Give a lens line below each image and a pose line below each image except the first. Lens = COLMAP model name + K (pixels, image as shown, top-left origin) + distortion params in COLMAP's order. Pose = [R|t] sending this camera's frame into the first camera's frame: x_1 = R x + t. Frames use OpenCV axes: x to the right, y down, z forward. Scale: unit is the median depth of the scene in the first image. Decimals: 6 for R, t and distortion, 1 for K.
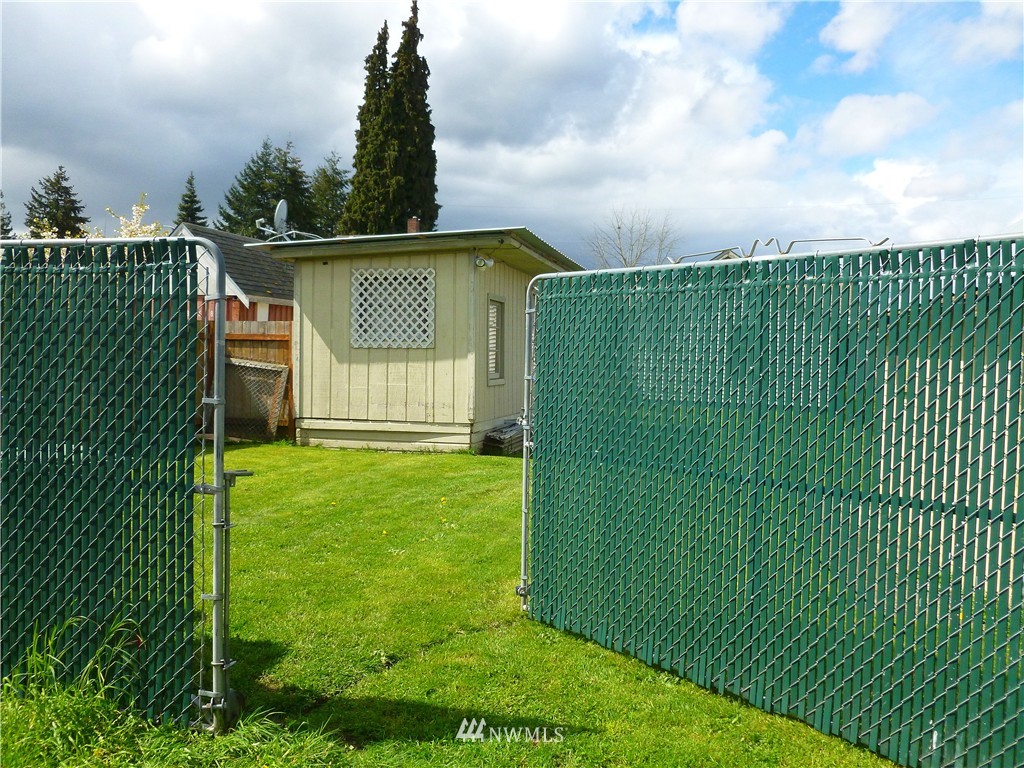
lens RADIAL K [[882.4, 0, 510.0], [0, 882.4, 381.2], [0, 0, 1]] dist [-0.031235, 0.018857]
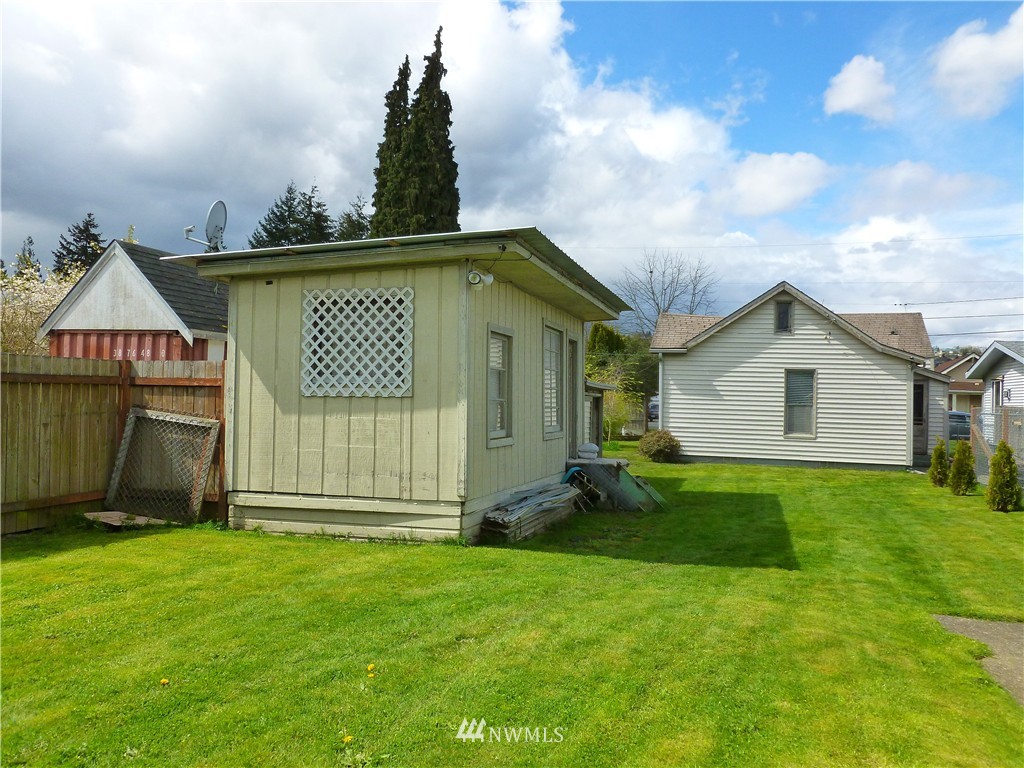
lens RADIAL K [[882.4, 0, 510.0], [0, 882.4, 381.2], [0, 0, 1]] dist [-0.031235, 0.018857]
pose [[0.999391, -0.000239, -0.034895, 0.019583], [-0.001641, 0.998549, -0.053827, -0.011059], [0.034857, 0.053852, 0.997940, 0.269111]]
